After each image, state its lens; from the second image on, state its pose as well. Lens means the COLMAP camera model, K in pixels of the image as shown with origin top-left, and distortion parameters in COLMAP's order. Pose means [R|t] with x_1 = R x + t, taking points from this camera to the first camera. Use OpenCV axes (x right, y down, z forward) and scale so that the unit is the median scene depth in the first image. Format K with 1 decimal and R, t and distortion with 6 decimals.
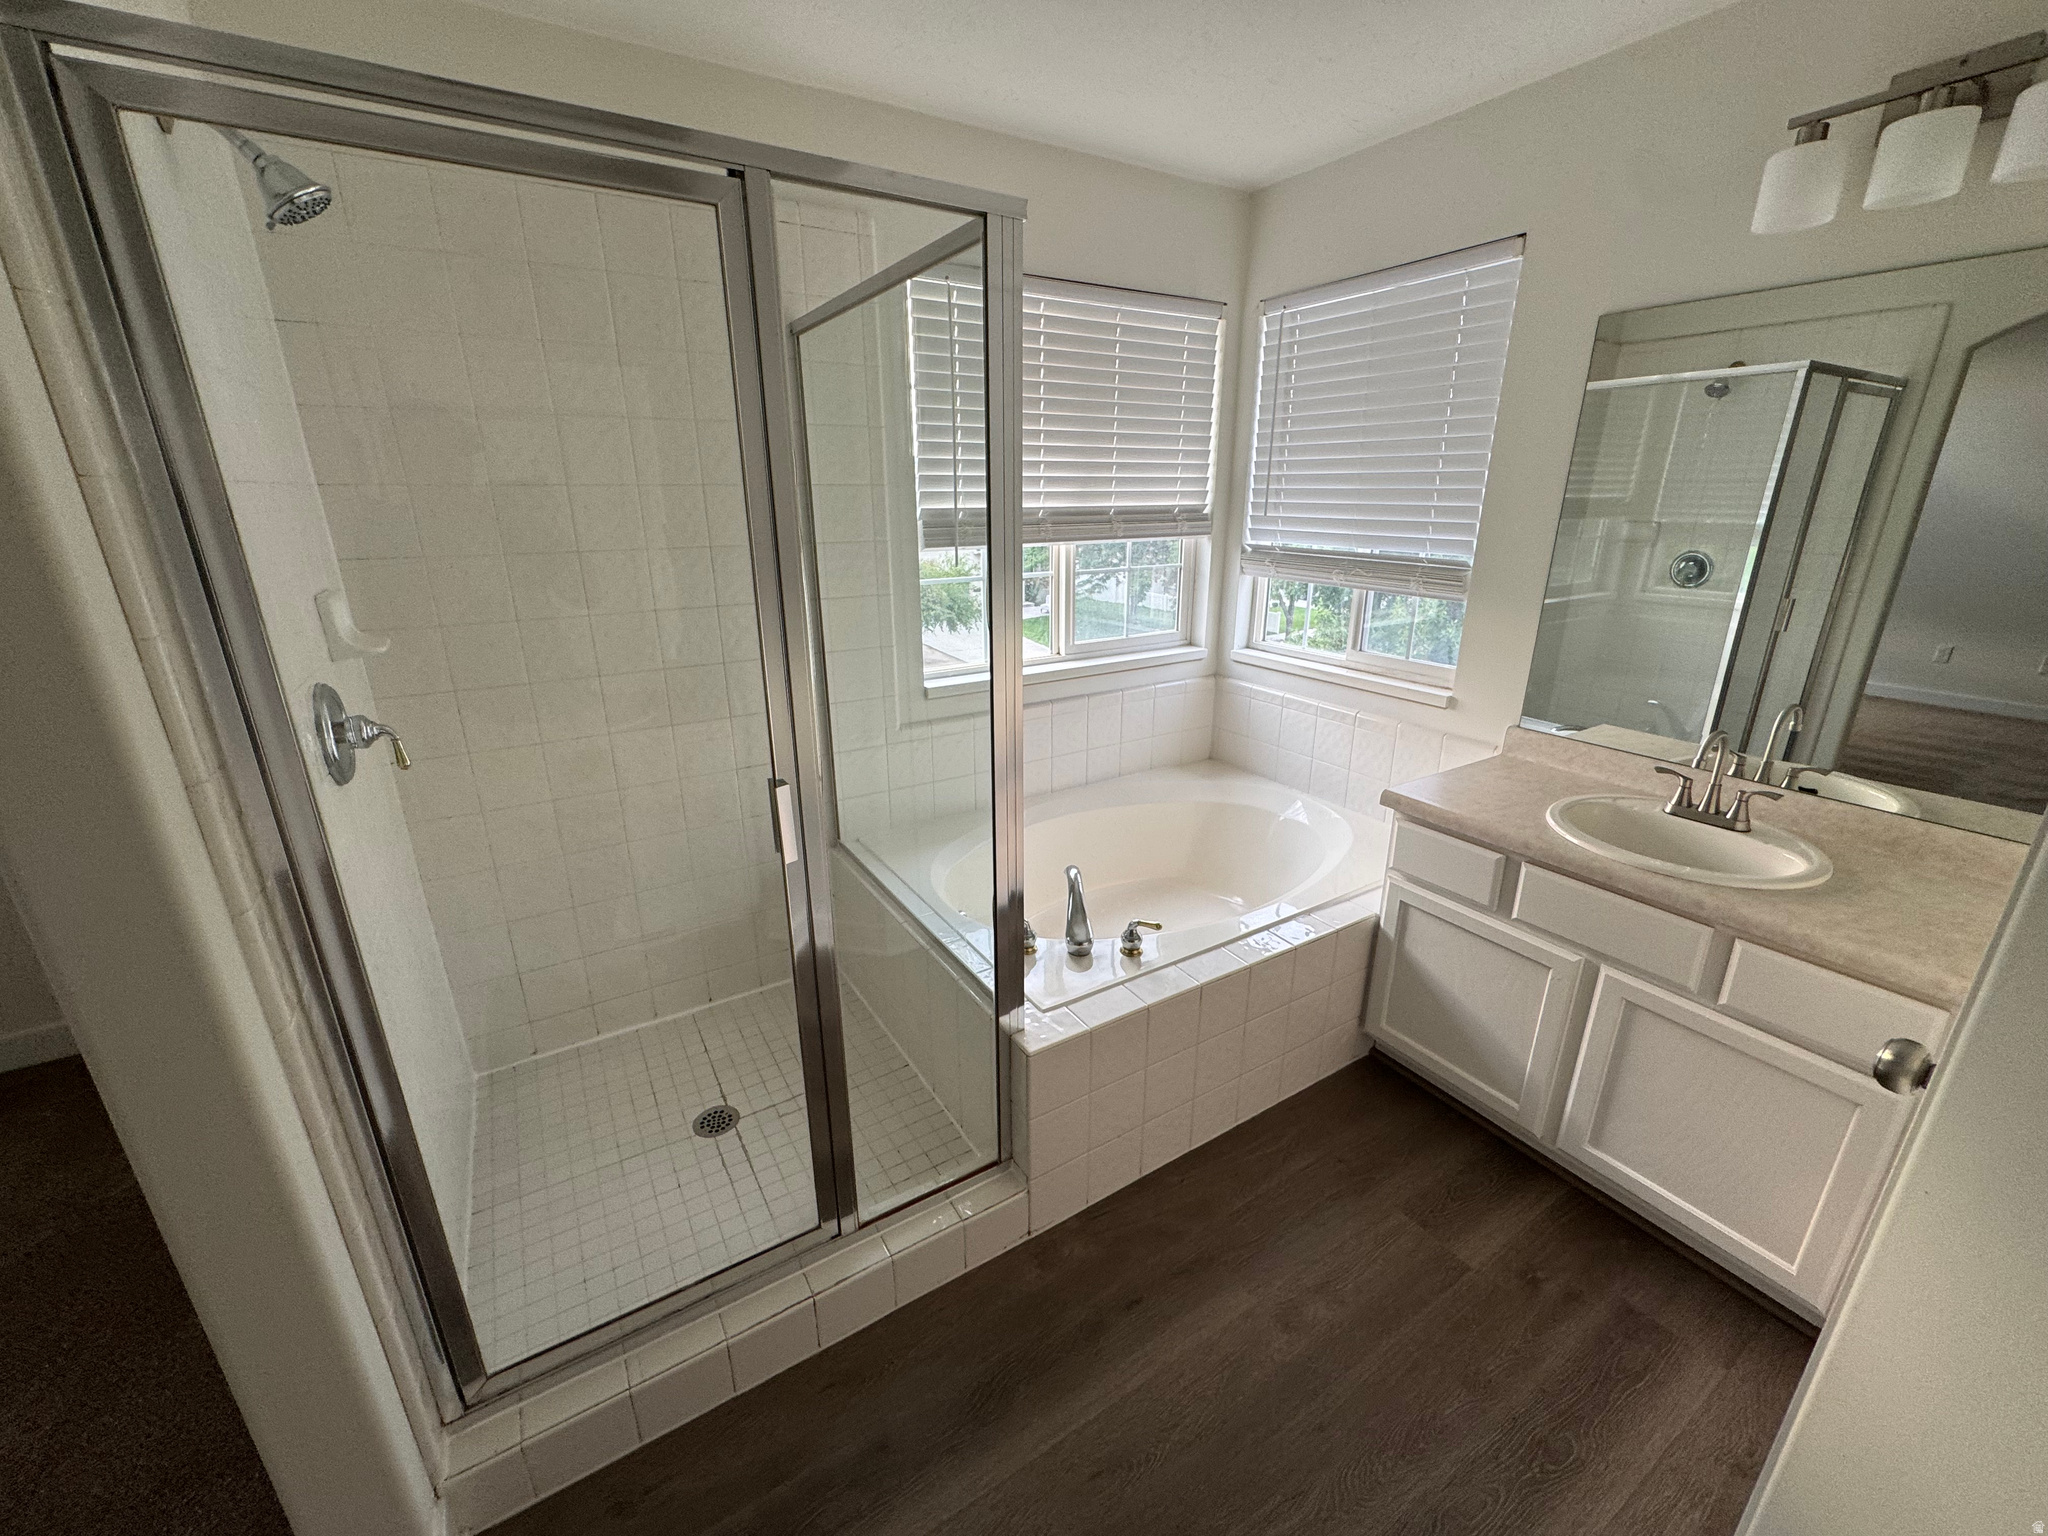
lens RADIAL K [[823.0, 0, 1025.4], [0, 823.0, 761.9], [0, 0, 1]] dist [-0.003643, -0.000047]
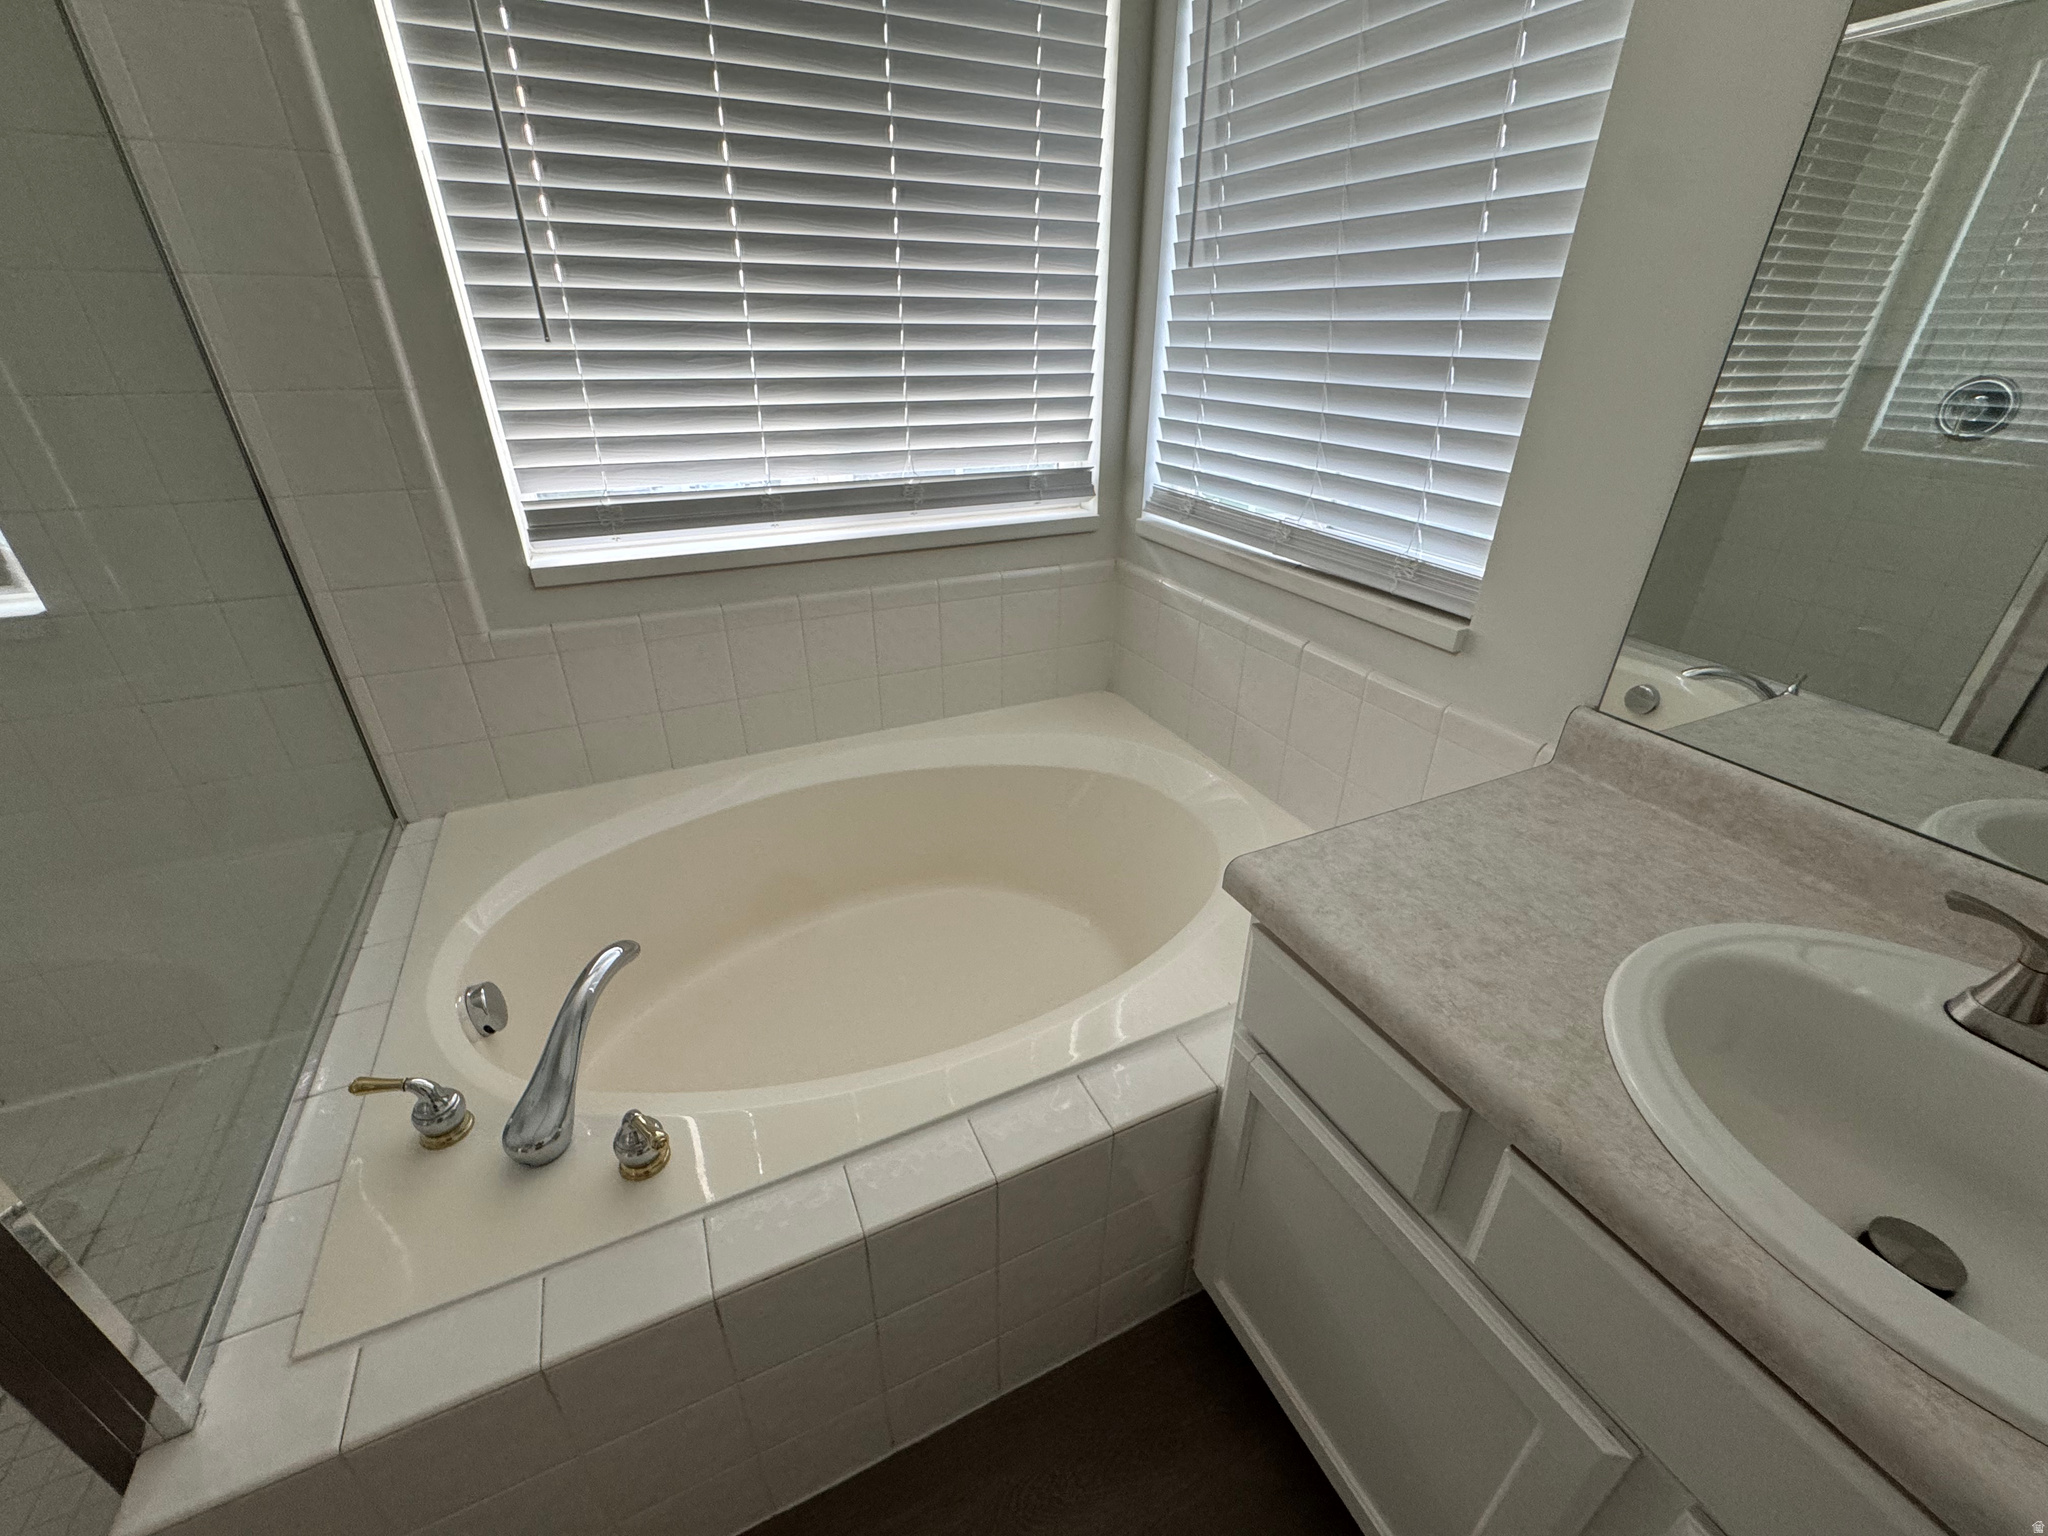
lens RADIAL K [[823.0, 0, 1021.9], [0, 823.0, 778.0], [0, 0, 1]] dist [-0.003643, -0.000047]
pose [[0.994525, 0.059274, -0.086064, 0.342097], [-0.043296, 0.983278, 0.176891, -0.077092], [0.095110, -0.172197, 0.980460, 0.543274]]
